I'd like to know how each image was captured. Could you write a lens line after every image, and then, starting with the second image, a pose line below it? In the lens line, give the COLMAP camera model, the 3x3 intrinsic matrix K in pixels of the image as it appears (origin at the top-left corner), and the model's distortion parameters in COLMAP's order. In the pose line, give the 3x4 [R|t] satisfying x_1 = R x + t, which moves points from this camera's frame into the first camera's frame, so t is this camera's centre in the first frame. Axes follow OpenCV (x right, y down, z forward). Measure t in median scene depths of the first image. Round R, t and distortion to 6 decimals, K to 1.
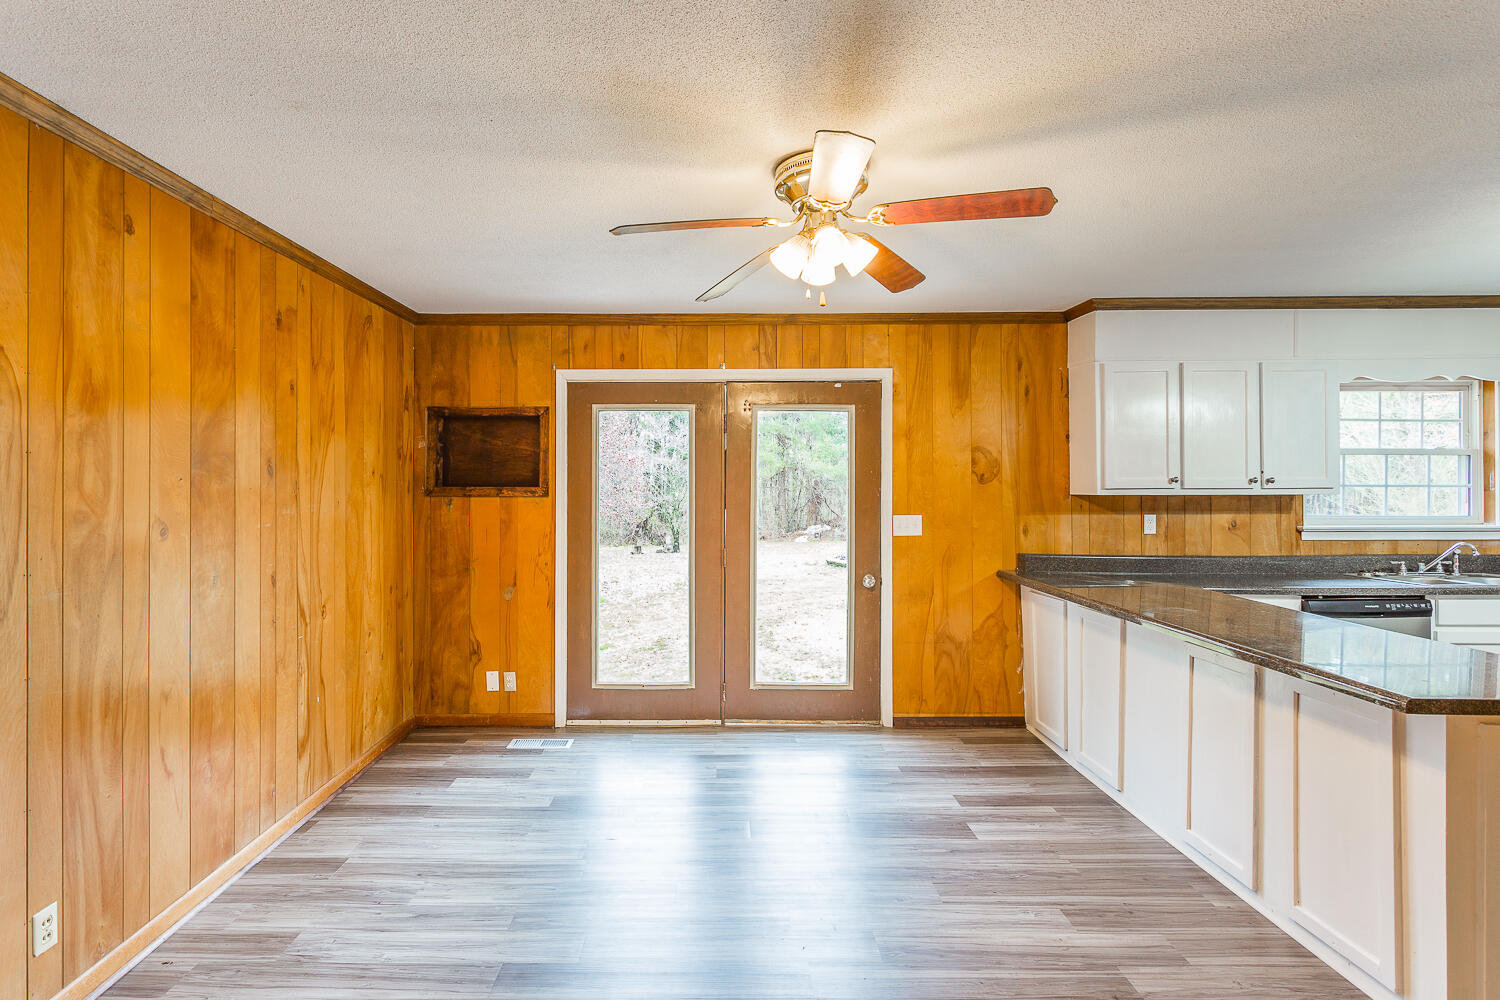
lens RADIAL K [[723.5, 0, 750.0], [0, 723.5, 500.0], [0, 0, 1]] dist [0.001679, 0.000869]
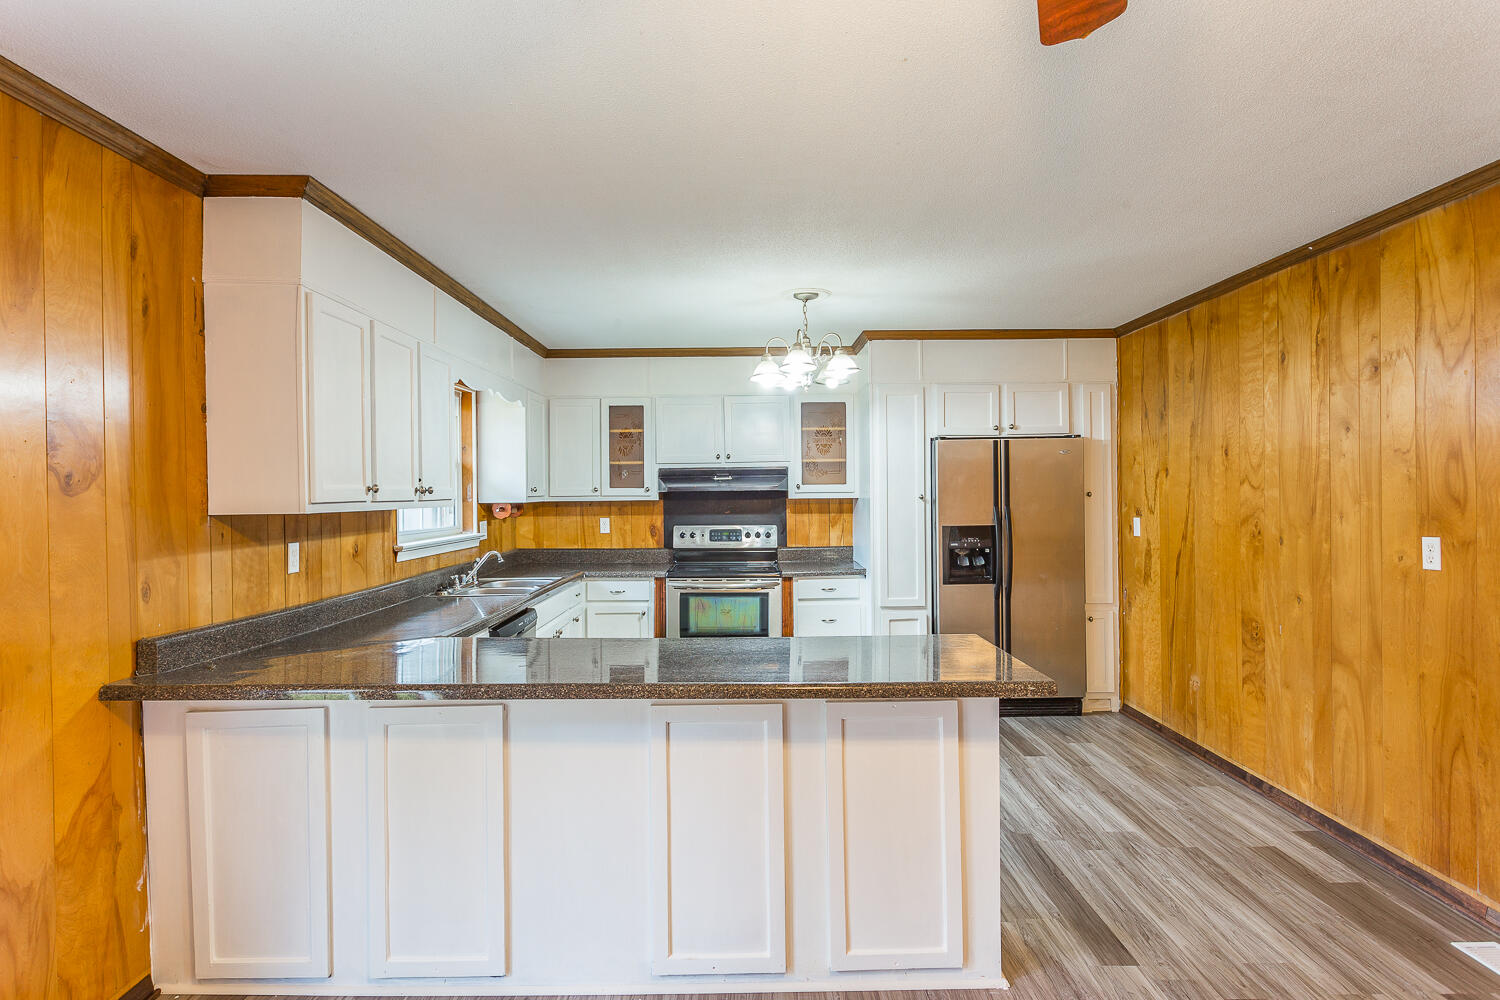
lens RADIAL K [[796.9, 0, 720.3], [0, 796.9, 494.2], [0, 0, 1]] dist [-0.000030, 0.000249]
pose [[0.043985, 0.000829, 0.999032, -0.139680], [0.027469, 0.999621, -0.002039, -0.011277], [-0.998654, 0.027532, 0.043945, 0.591443]]
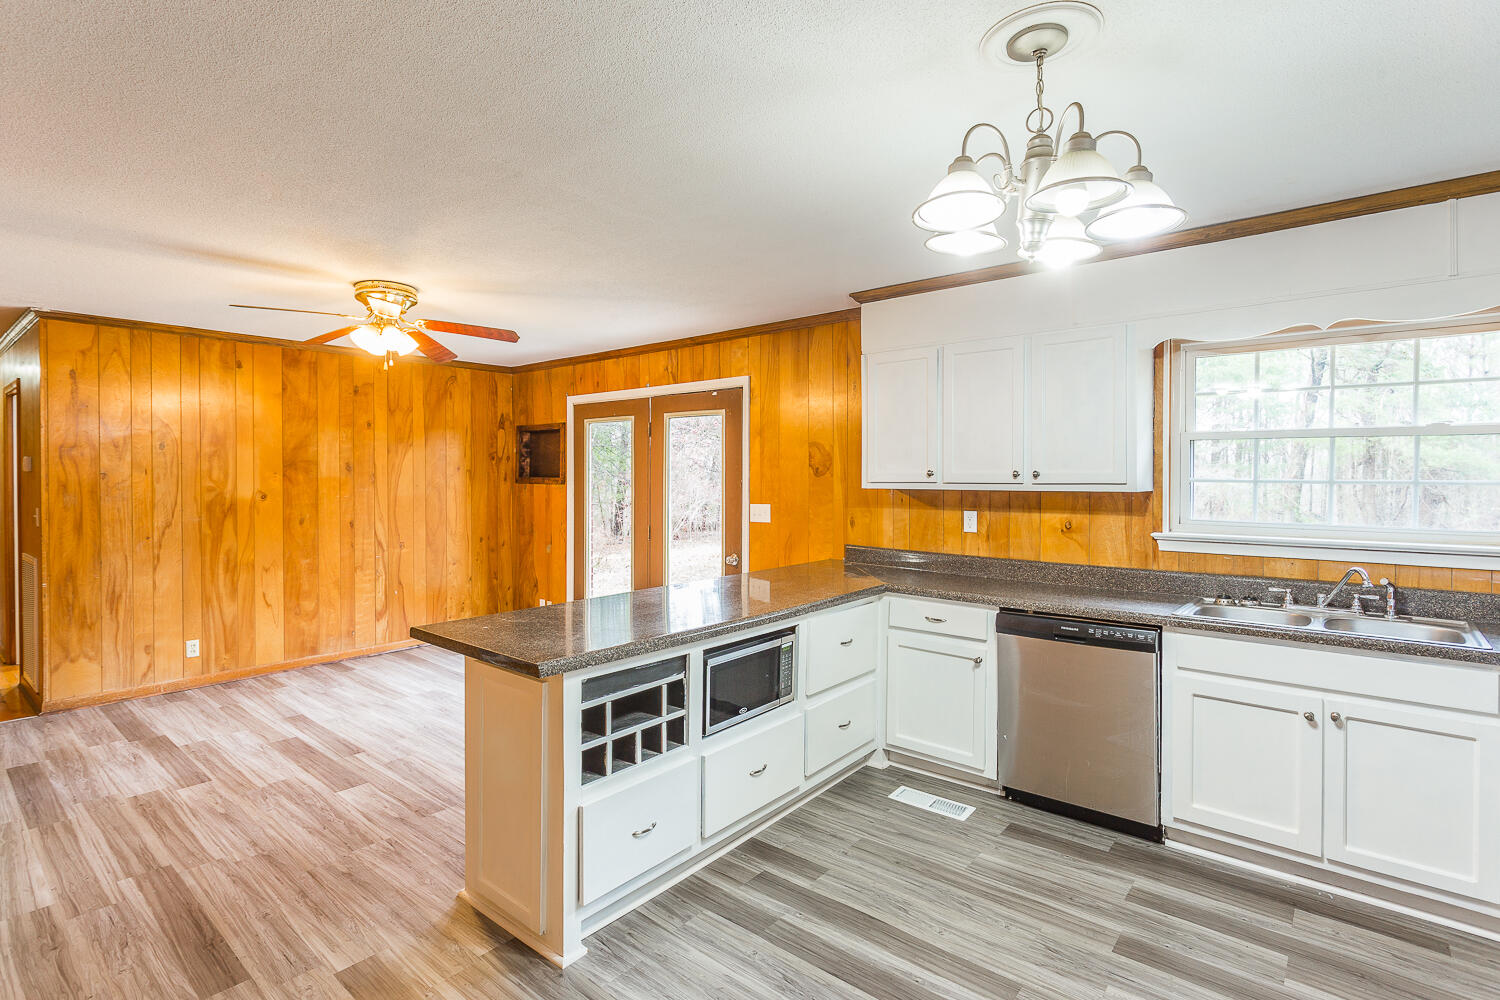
lens RADIAL K [[707.8, 0, 750.0], [0, 707.8, 500.0], [0, 0, 1]] dist [0.001327, 0.000188]
pose [[0.775844, 0.025122, -0.630425, 0.906007], [-0.016528, 0.999673, 0.019496, -0.006760], [0.630708, -0.004706, 0.776006, 0.128104]]
